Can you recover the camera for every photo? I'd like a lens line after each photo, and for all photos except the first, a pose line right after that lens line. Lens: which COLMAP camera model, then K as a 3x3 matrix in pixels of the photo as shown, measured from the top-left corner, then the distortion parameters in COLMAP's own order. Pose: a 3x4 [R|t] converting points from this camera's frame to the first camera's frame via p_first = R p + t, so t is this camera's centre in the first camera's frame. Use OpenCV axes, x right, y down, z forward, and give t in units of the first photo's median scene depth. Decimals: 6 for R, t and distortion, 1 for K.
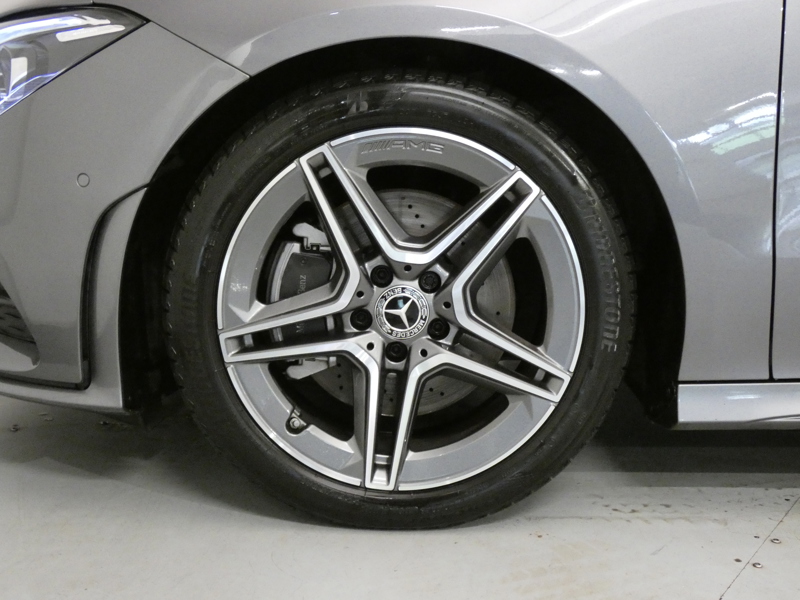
lens RADIAL K [[902.5, 0, 400.0], [0, 902.5, 300.0], [0, 0, 1]] dist [0.018918, 0.019271]
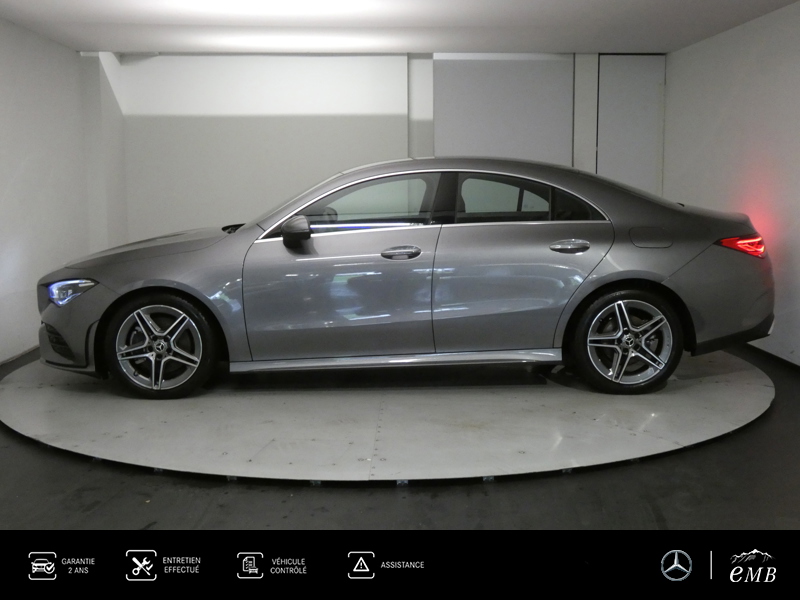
lens RADIAL K [[910.8, 0, 400.0], [0, 910.8, 300.0], [0, 0, 1]] dist [-0.056282, 0.018023]
pose [[0.999612, -0.027620, 0.003682, 1.118474], [0.027731, 0.999009, -0.034804, -0.027332], [-0.002718, 0.034892, 0.999387, -3.264774]]
